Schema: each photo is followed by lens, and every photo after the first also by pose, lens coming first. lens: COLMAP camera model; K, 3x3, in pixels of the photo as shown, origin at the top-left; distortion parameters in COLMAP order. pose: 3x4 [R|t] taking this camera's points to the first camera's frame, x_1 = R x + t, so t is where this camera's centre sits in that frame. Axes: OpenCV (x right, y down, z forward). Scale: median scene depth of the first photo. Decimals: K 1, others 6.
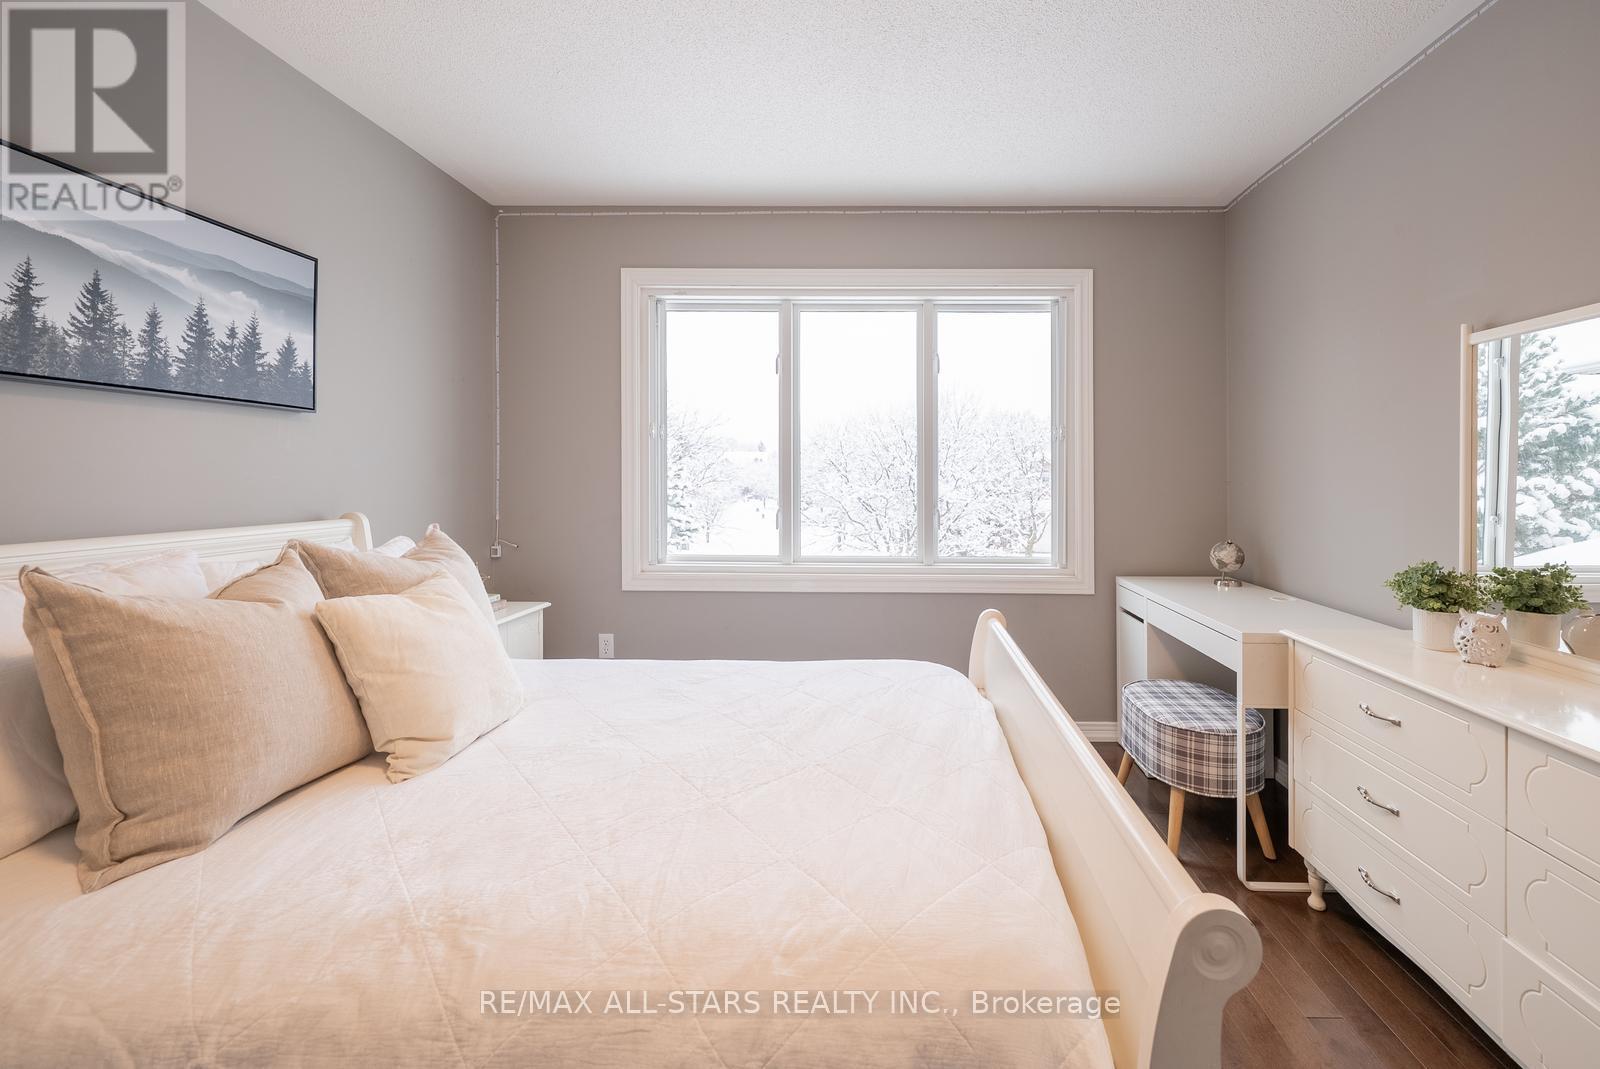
lens RADIAL K [[673.1, 0, 935.7], [0, 673.1, 477.1], [0, 0, 1]] dist [-0.000294, -0.000164]
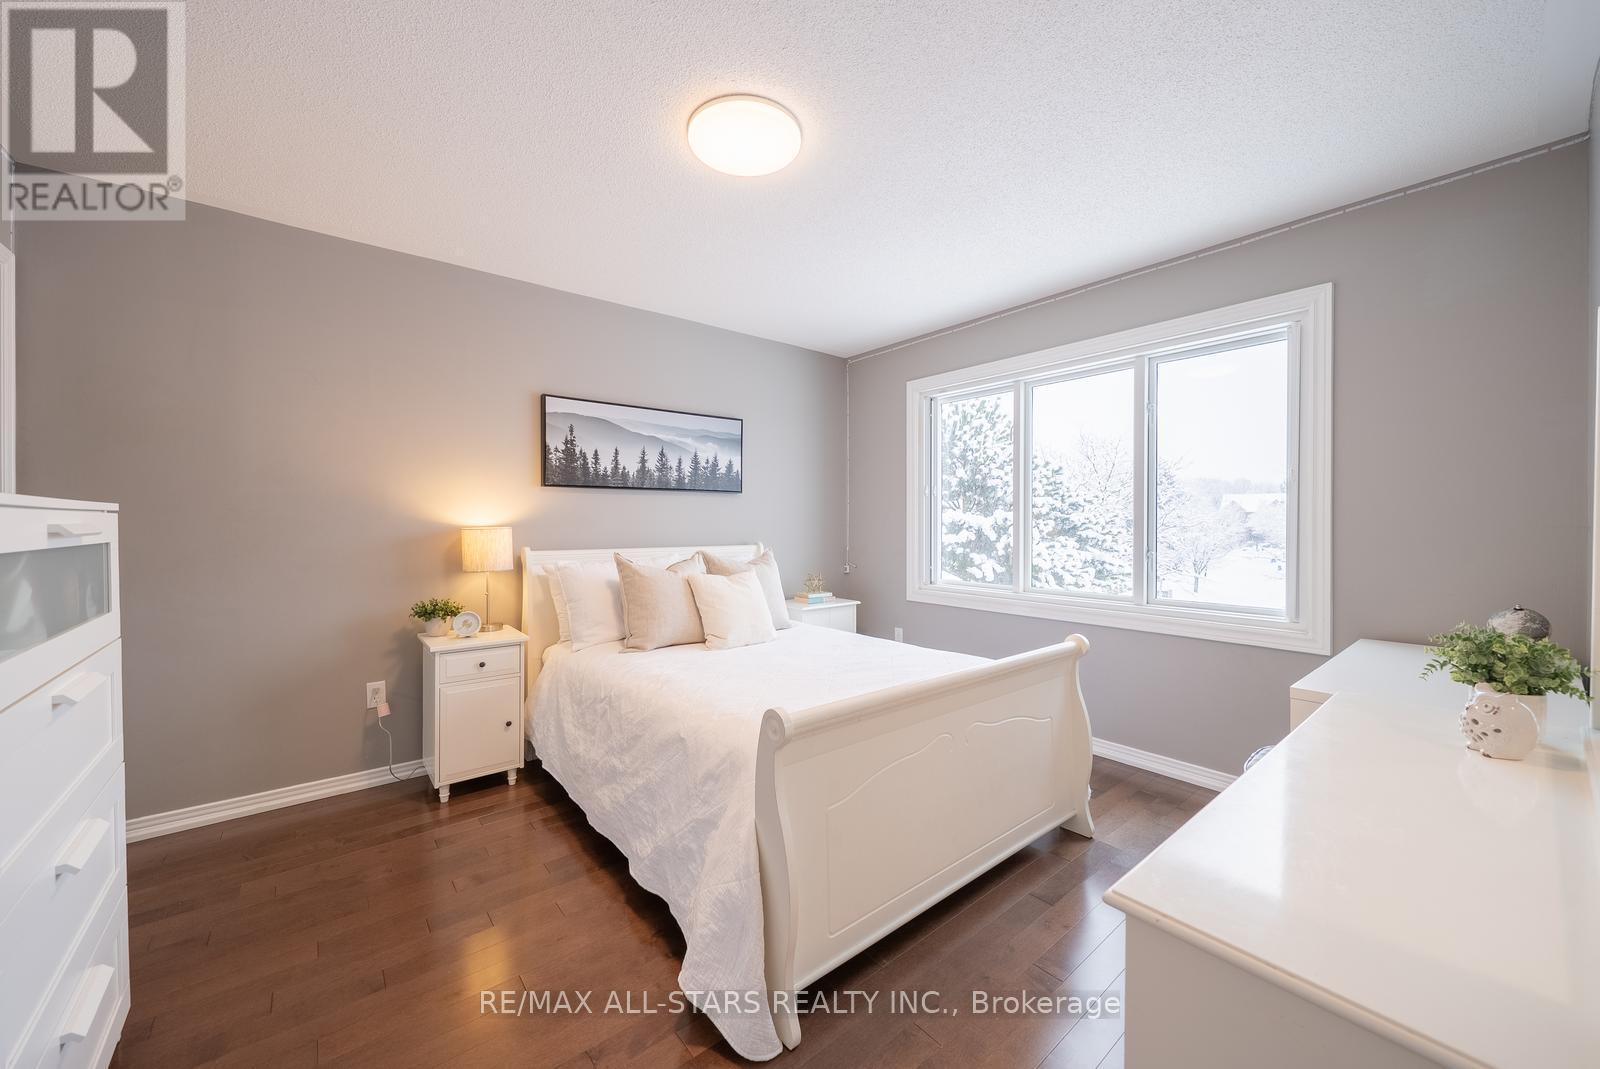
lens RADIAL K [[635.9, 0, 790.1], [0, 635.9, 527.9], [0, 0, 1]] dist [-0.003523, -0.000379]
pose [[0.613461, 0.000390, -0.789725, 0.812385], [0.004908, 0.999979, 0.004305, 0.004184], [0.789710, -0.006517, 0.613446, -0.104579]]
